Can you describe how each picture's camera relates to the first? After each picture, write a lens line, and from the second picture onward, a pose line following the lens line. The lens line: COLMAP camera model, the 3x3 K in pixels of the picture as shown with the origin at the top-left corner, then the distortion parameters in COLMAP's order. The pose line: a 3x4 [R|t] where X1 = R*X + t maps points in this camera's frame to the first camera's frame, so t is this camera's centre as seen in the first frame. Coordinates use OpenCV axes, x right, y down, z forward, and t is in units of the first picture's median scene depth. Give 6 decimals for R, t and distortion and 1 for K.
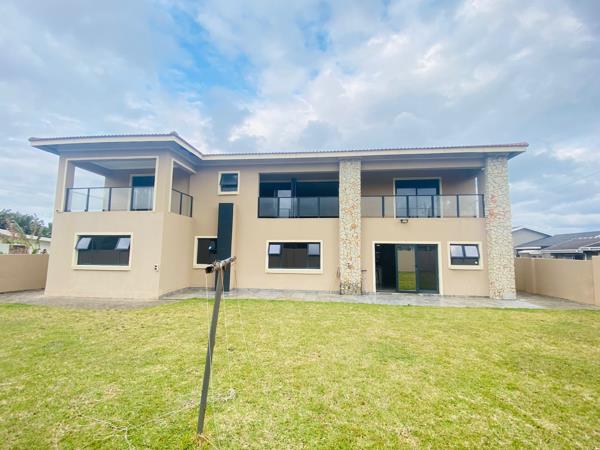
lens RADIAL K [[265.2, 0, 300.0], [0, 265.2, 225.0], [0, 0, 1]] dist [0.020296, -0.024110]
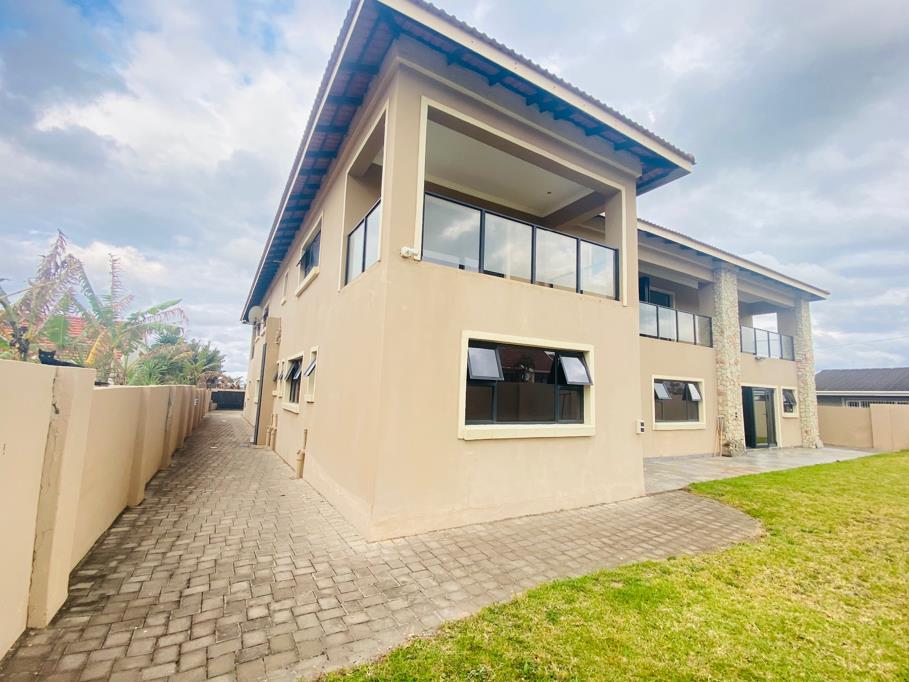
lens RADIAL K [[401.7, 0, 454.5], [0, 401.7, 341.0], [0, 0, 1]] dist [0.020296, -0.024110]
pose [[0.797680, 0.093273, 0.595825, -1.098737], [-0.072822, 0.995635, -0.058369, 0.070230], [-0.598669, 0.003171, 0.800990, 0.571427]]
